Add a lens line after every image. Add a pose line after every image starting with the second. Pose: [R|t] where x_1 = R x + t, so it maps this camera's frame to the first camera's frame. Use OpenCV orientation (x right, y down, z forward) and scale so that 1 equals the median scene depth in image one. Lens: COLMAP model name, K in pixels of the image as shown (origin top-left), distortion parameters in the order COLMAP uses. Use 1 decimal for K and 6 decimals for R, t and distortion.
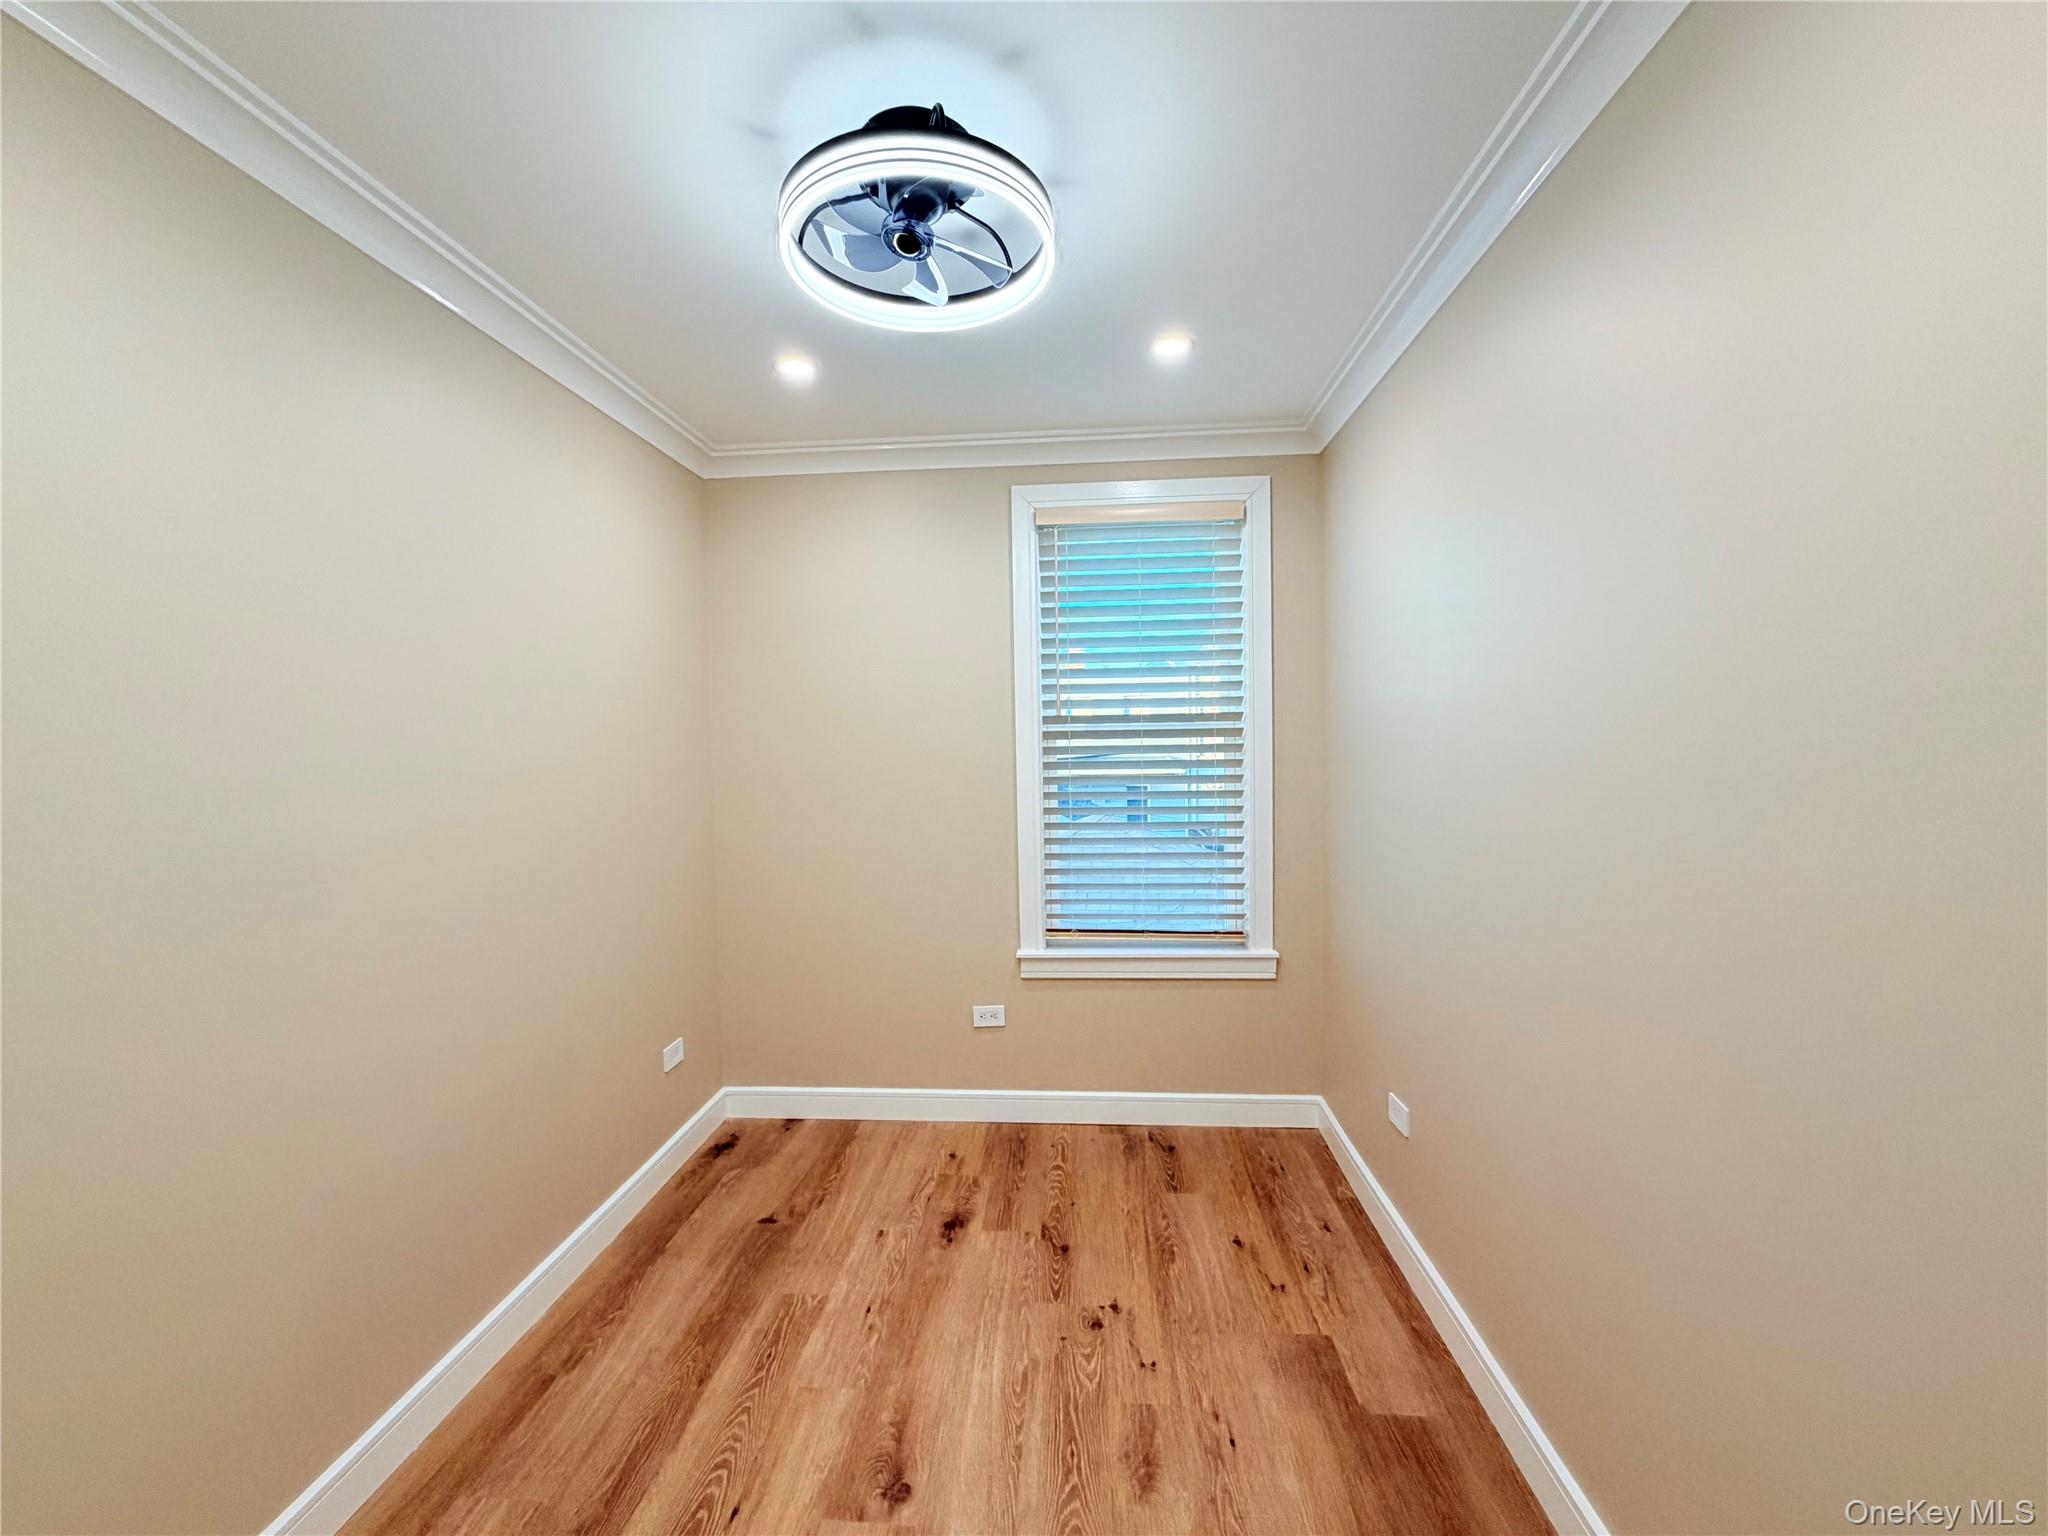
lens RADIAL K [[819.9, 0, 1021.3], [0, 819.9, 771.1], [0, 0, 1]] dist [-0.001148, 0.000120]
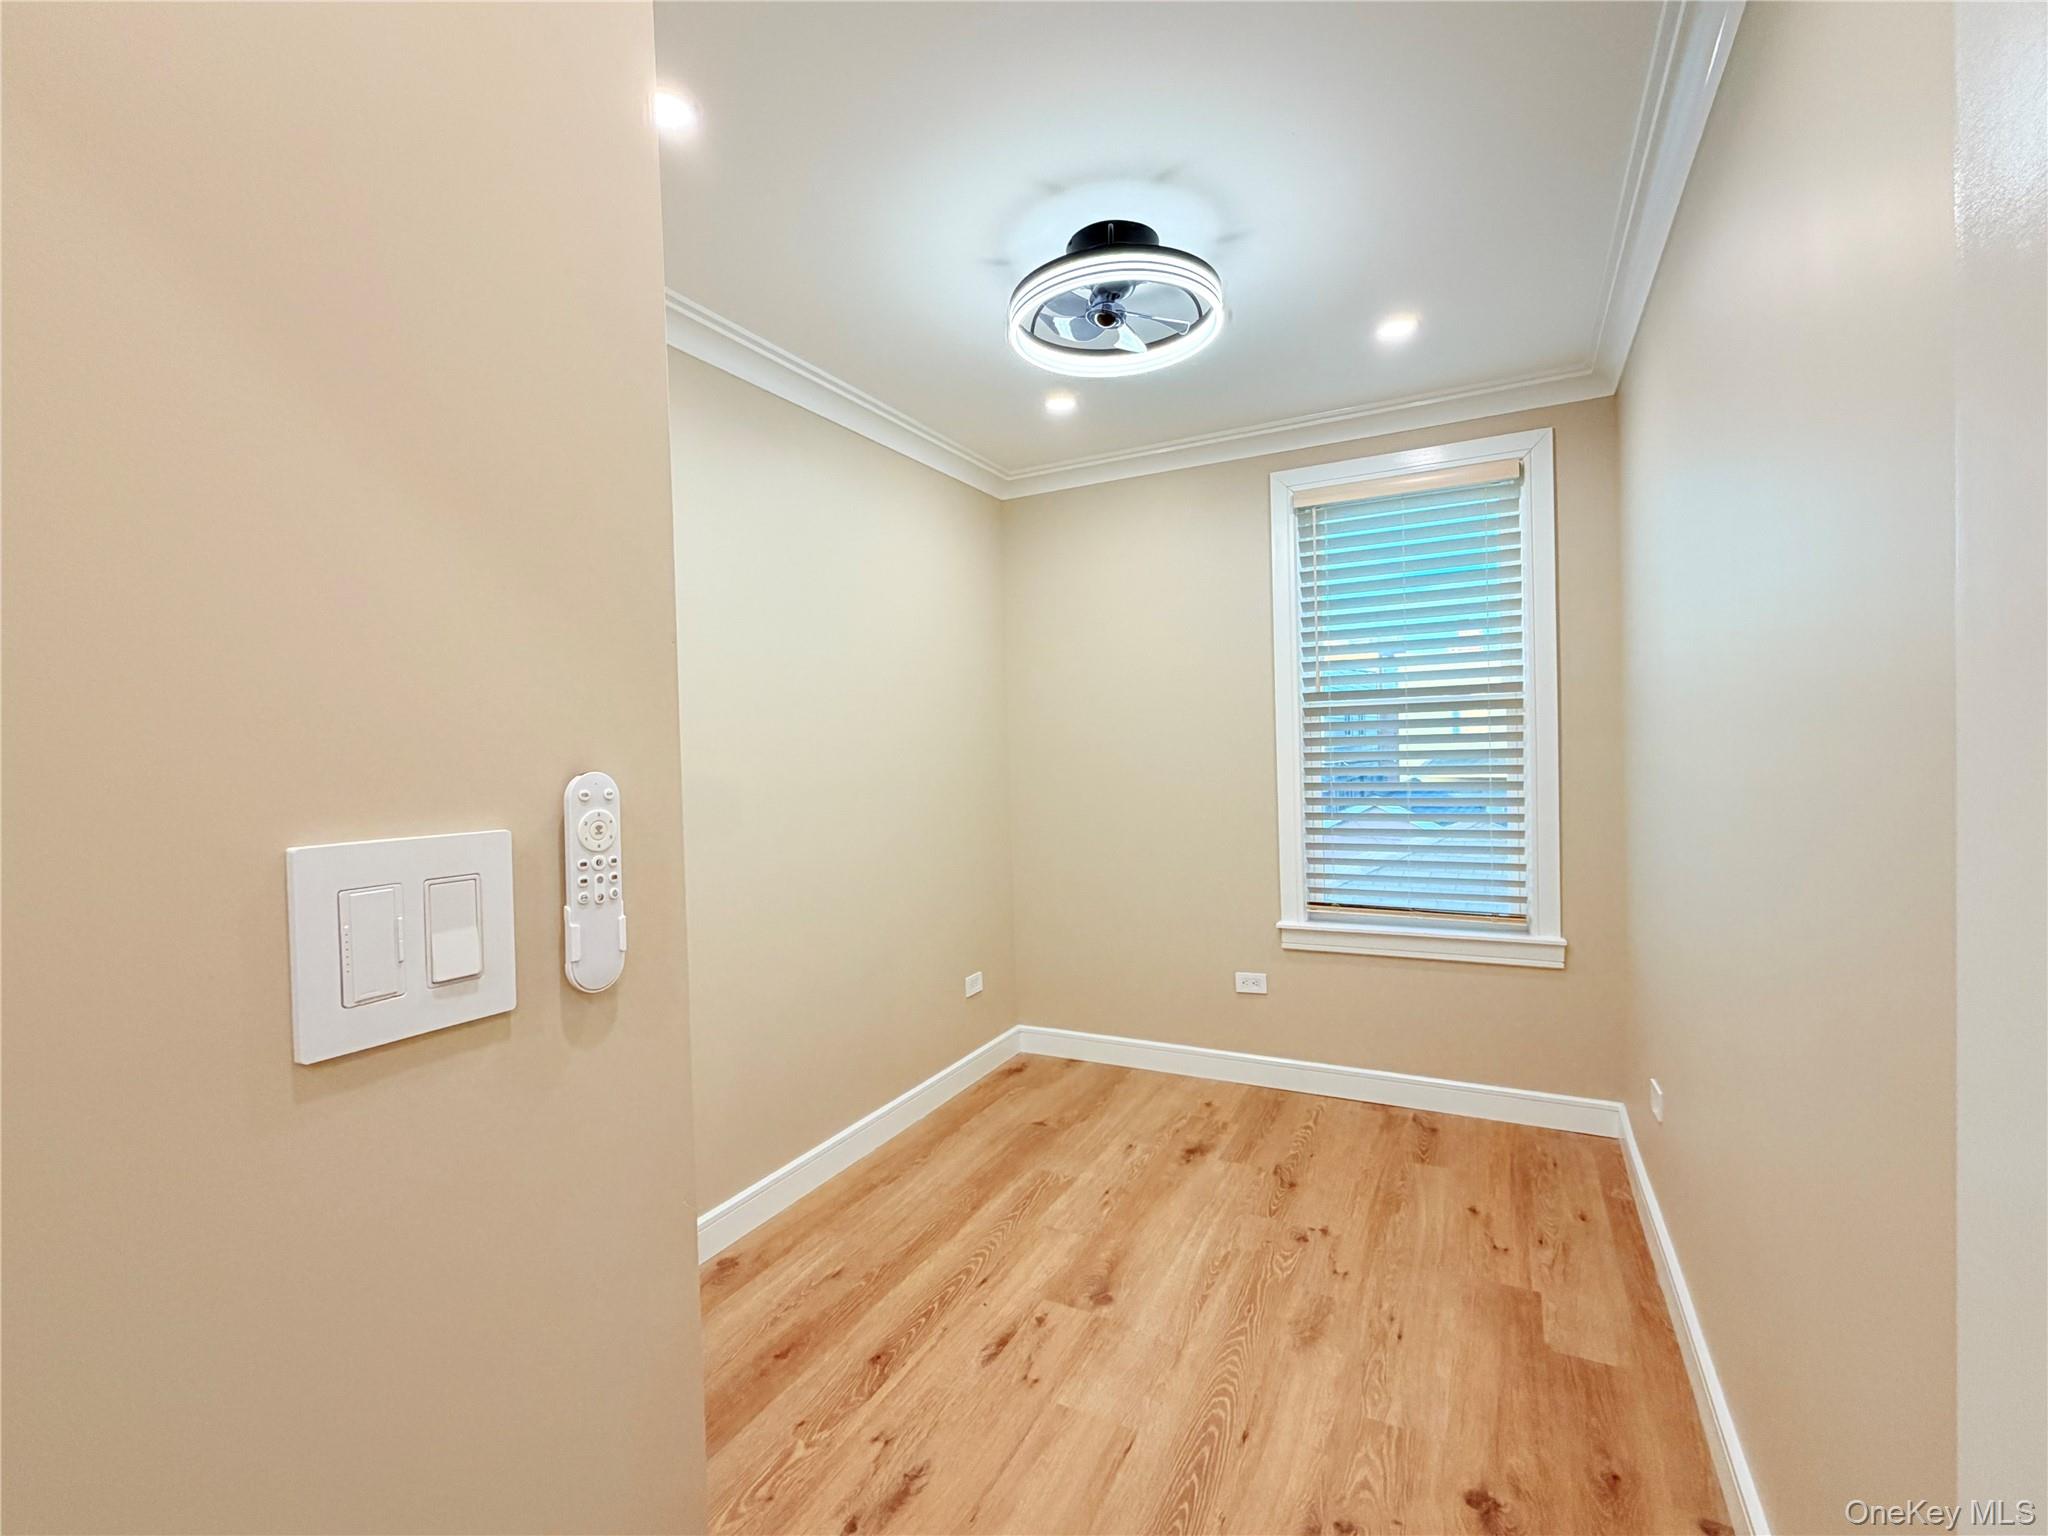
lens RADIAL K [[900.0, 0, 1022.3], [0, 900.0, 771.1], [0, 0, 1]] dist [0.000143, -0.000059]
pose [[0.919990, 0.000498, -0.391943, 0.160153], [-0.002389, 0.999988, -0.004336, 0.040153], [0.391936, 0.004925, 0.919979, -0.190146]]
